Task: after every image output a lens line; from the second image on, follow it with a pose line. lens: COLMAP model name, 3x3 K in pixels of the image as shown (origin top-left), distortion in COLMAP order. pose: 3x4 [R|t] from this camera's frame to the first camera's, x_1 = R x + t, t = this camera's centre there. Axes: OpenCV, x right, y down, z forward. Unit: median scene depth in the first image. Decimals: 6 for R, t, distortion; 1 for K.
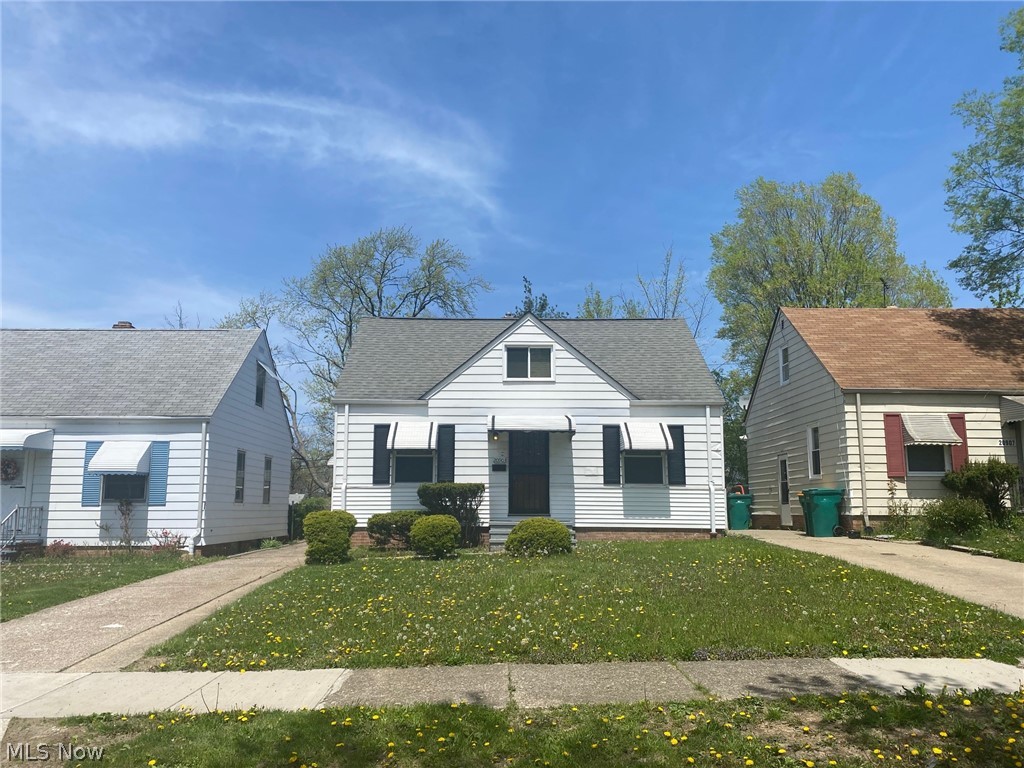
lens RADIAL K [[776.2, 0, 511.0], [0, 776.2, 401.2], [0, 0, 1]] dist [0.108100, -0.184654]
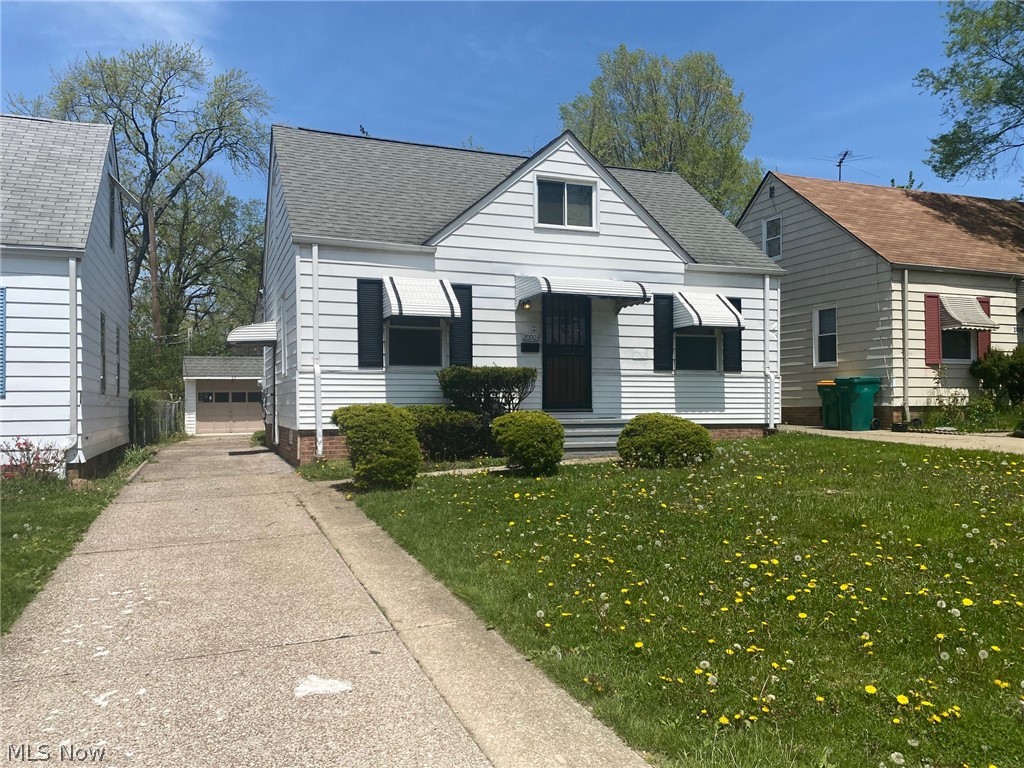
lens RADIAL K [[776.2, 0, 511.0], [0, 776.2, 401.2], [0, 0, 1]] dist [0.108100, -0.184654]
pose [[0.936757, -0.004713, 0.349947, -0.287732], [-0.040088, 0.991883, 0.120668, 0.048370], [-0.347676, -0.127065, 0.928965, 0.318445]]
